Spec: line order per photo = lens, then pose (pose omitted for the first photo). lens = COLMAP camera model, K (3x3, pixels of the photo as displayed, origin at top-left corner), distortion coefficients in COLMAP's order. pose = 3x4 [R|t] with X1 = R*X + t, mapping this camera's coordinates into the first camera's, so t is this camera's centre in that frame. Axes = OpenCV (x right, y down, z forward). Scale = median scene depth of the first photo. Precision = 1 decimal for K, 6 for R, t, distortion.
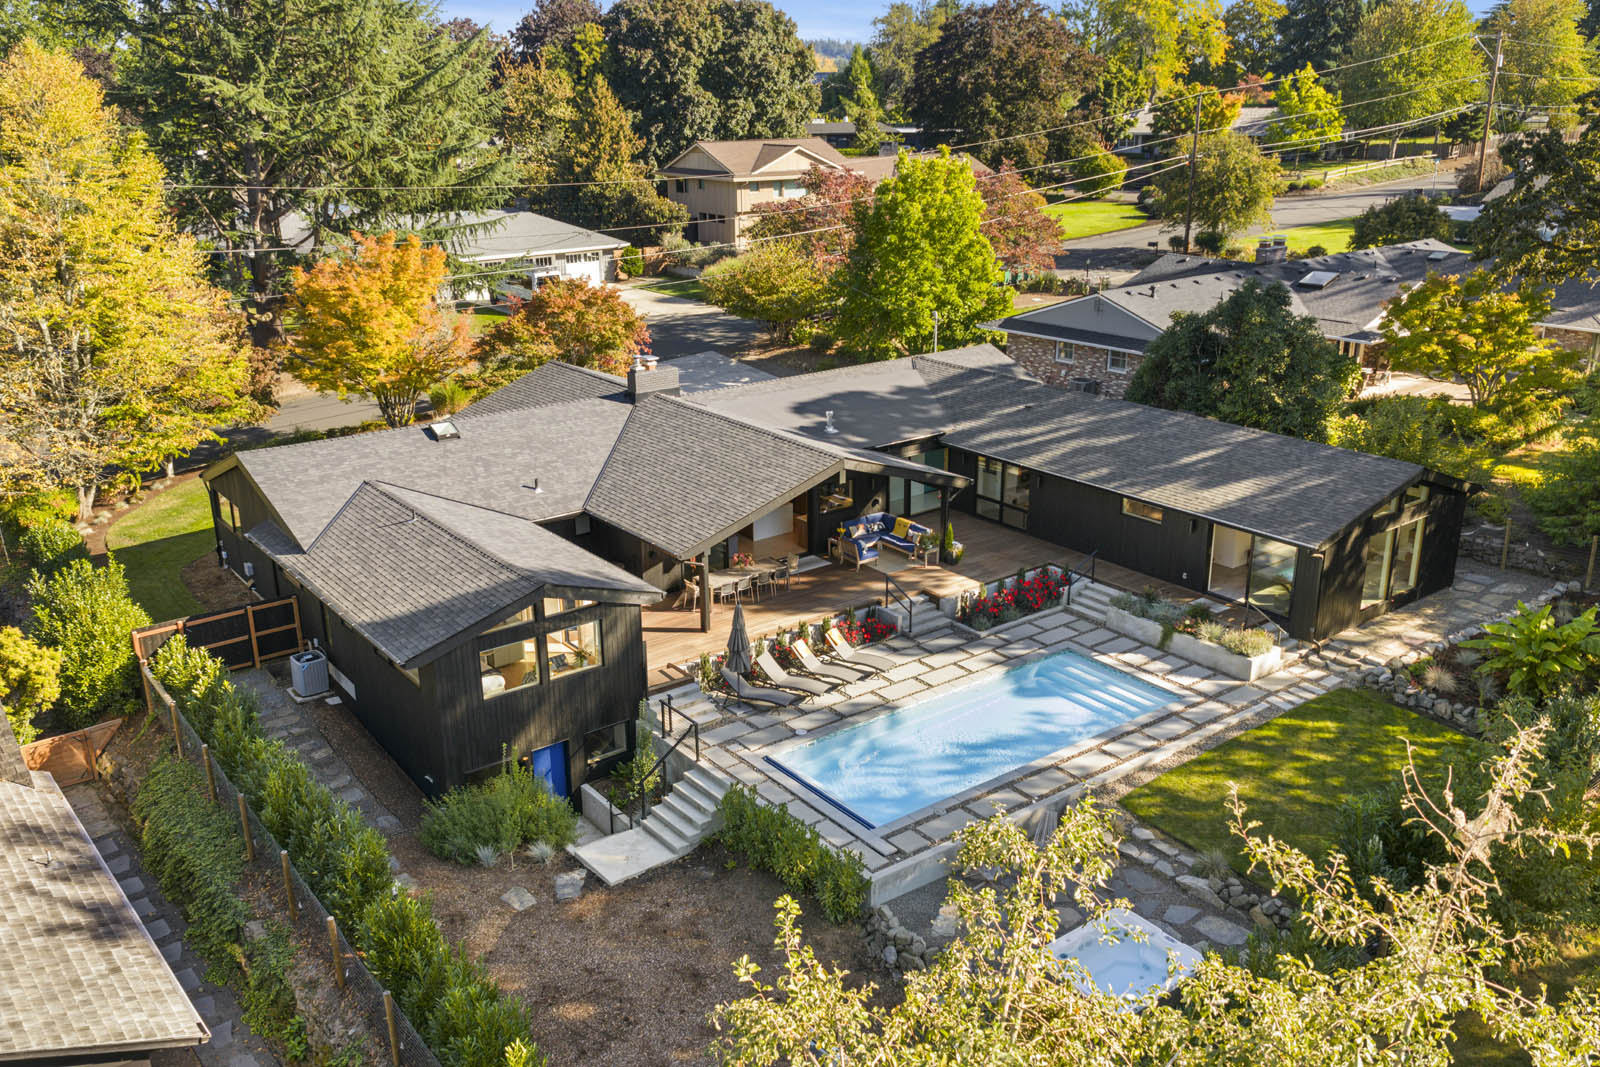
lens RADIAL K [[1316.1, 0, 798.9], [0, 1316.1, 538.3], [0, 0, 1]] dist [0.001470, -0.000586]
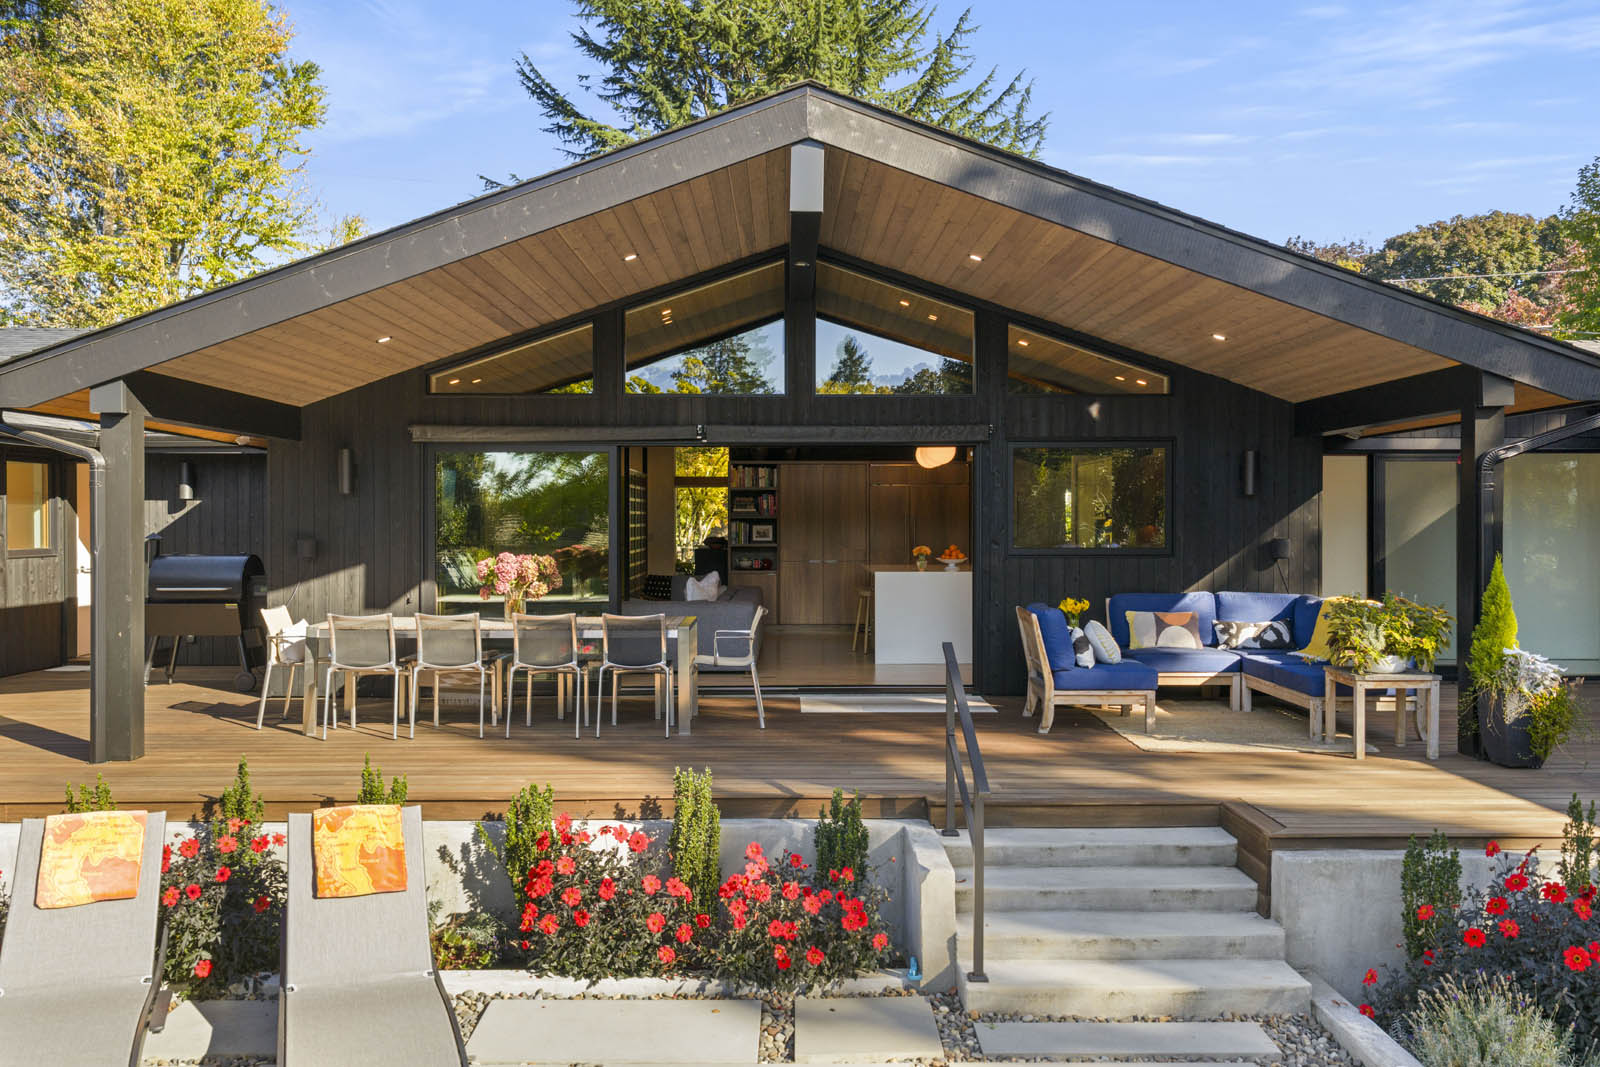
lens RADIAL K [[1316.1, 0, 798.9], [0, 1316.1, 538.3], [0, 0, 1]] dist [0.001470, -0.000586]
pose [[0.798754, 0.014847, -0.601475, 0.055886], [-0.201612, 0.948503, -0.244326, 0.022672], [0.566873, 0.316421, 0.760614, 0.273700]]
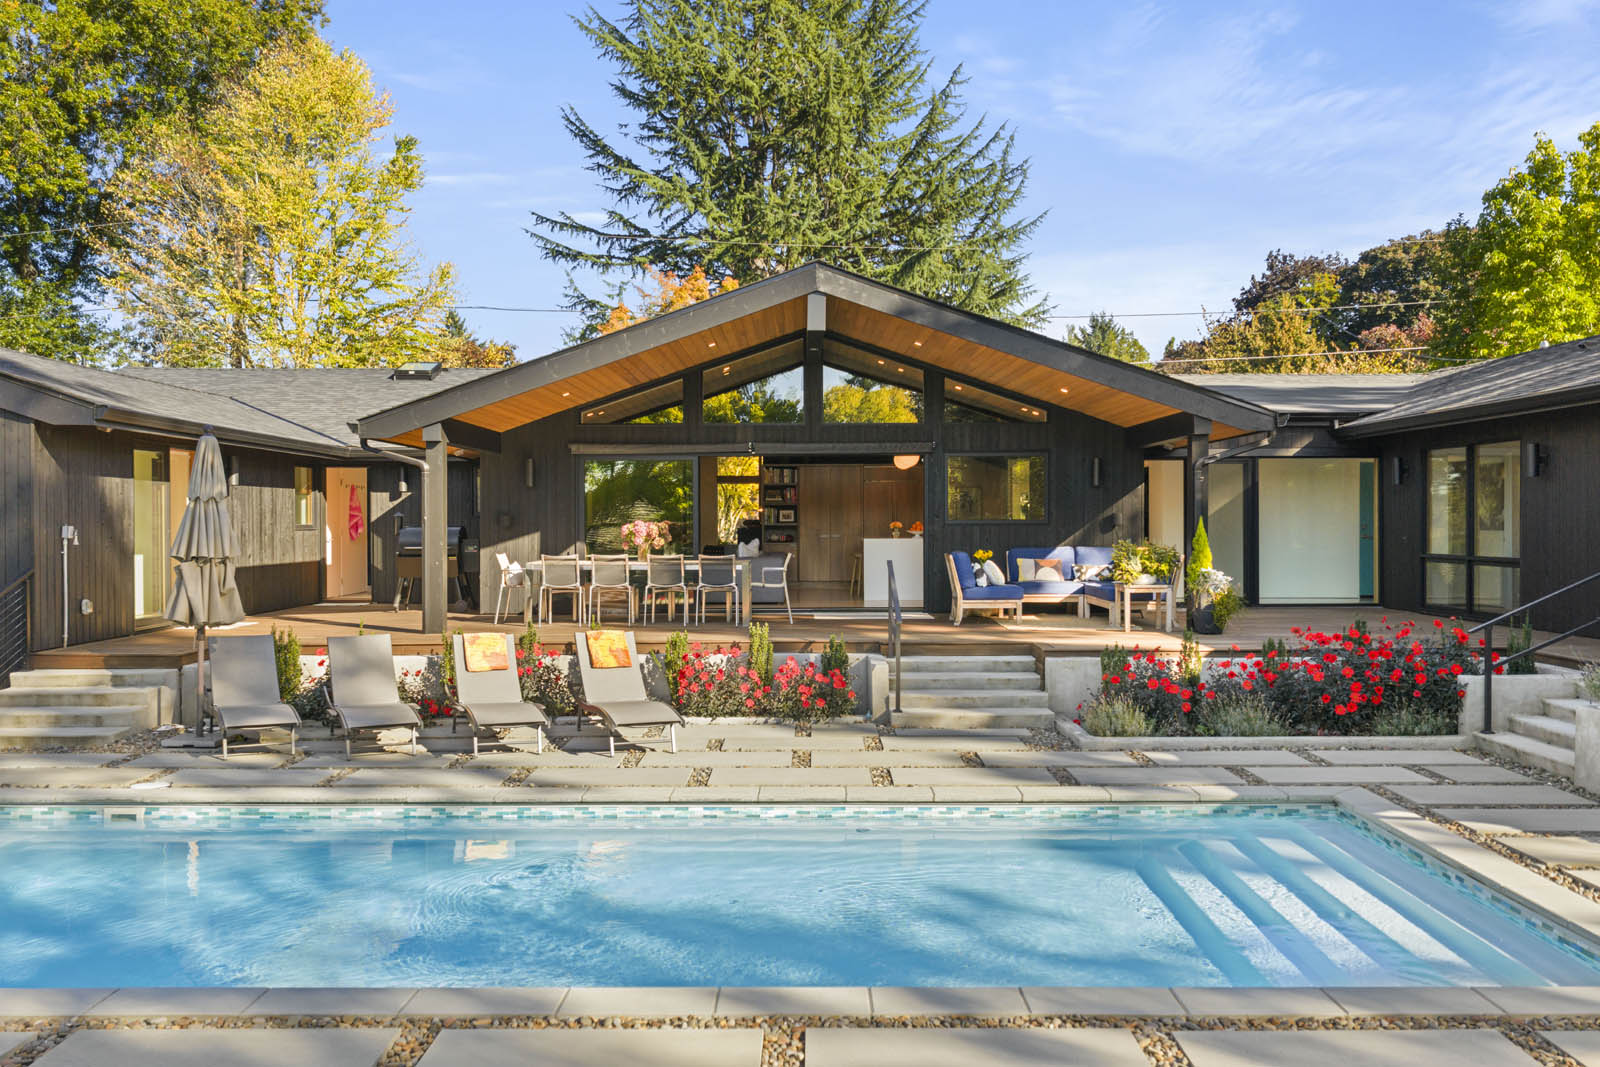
lens RADIAL K [[1316.1, 0, 798.9], [0, 1316.1, 538.3], [0, 0, 1]] dist [0.001470, -0.000586]
pose [[0.792279, 0.013319, -0.610014, 0.092756], [-0.201928, 0.949149, -0.241538, 0.040399], [0.575777, 0.314545, 0.754680, 0.228119]]
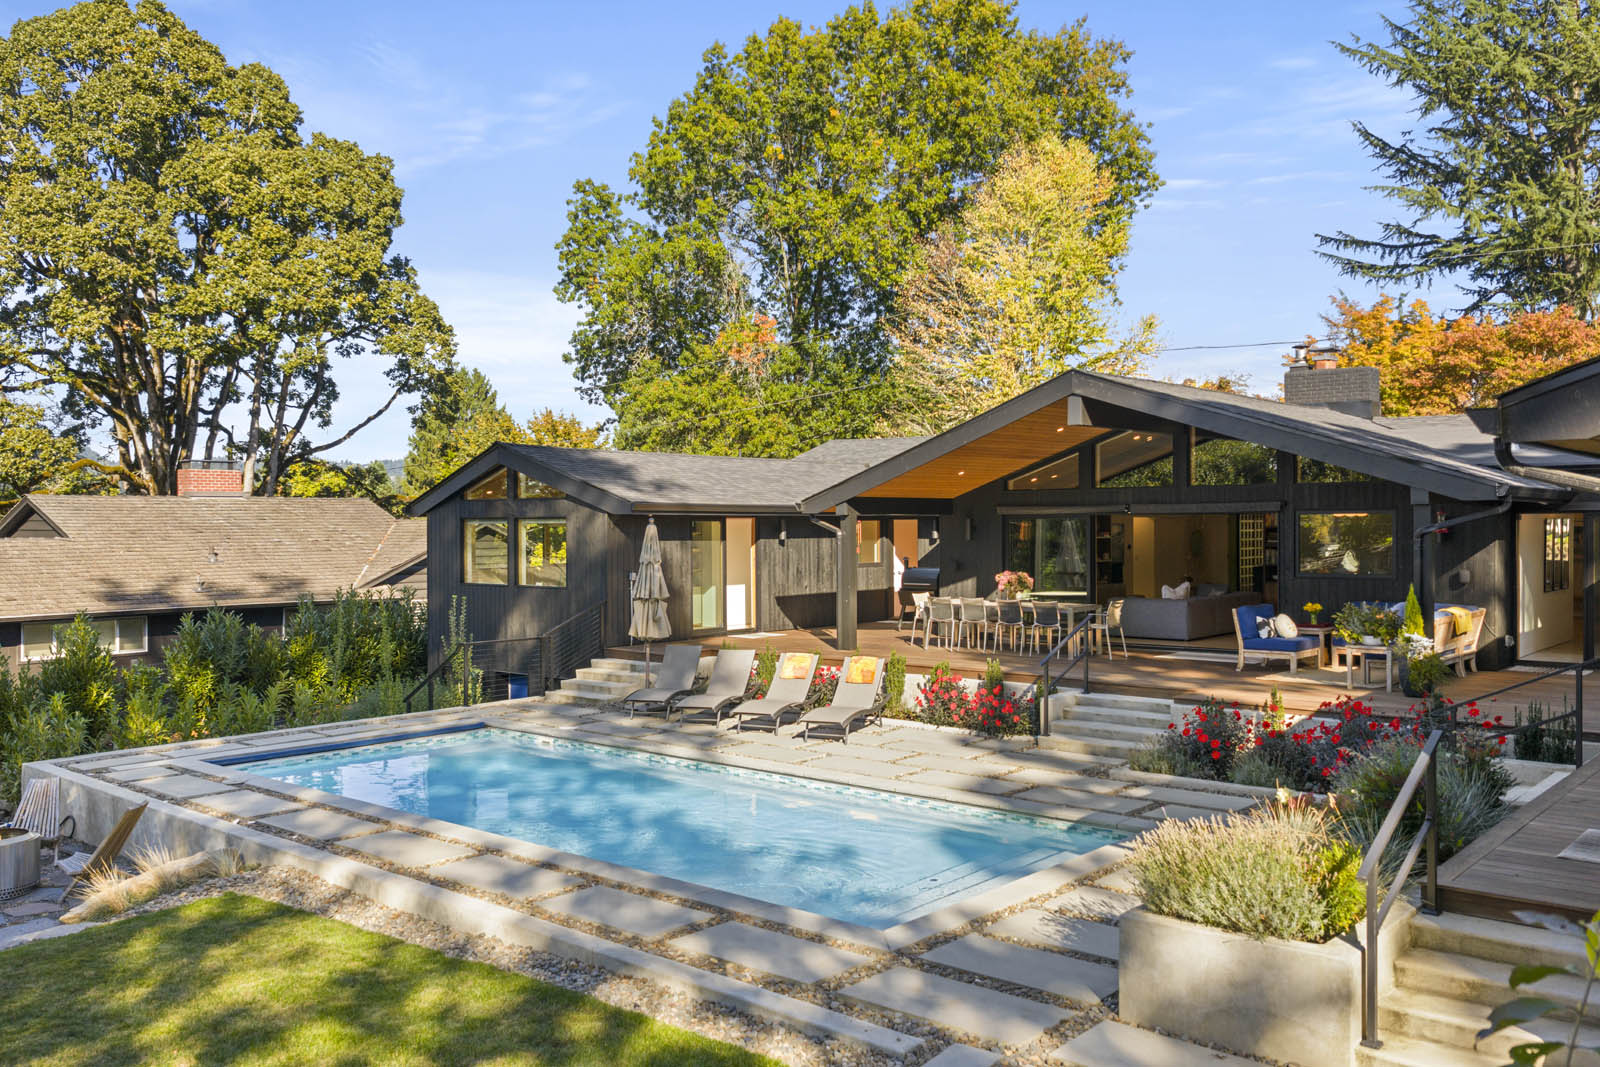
lens RADIAL K [[1316.1, 0, 798.9], [0, 1316.1, 538.3], [0, 0, 1]] dist [0.001470, -0.000586]
pose [[0.194866, 0.017708, -0.980670, 0.169125], [-0.315528, 0.947821, -0.045583, 0.019541], [0.928692, 0.318312, 0.190286, 0.264421]]
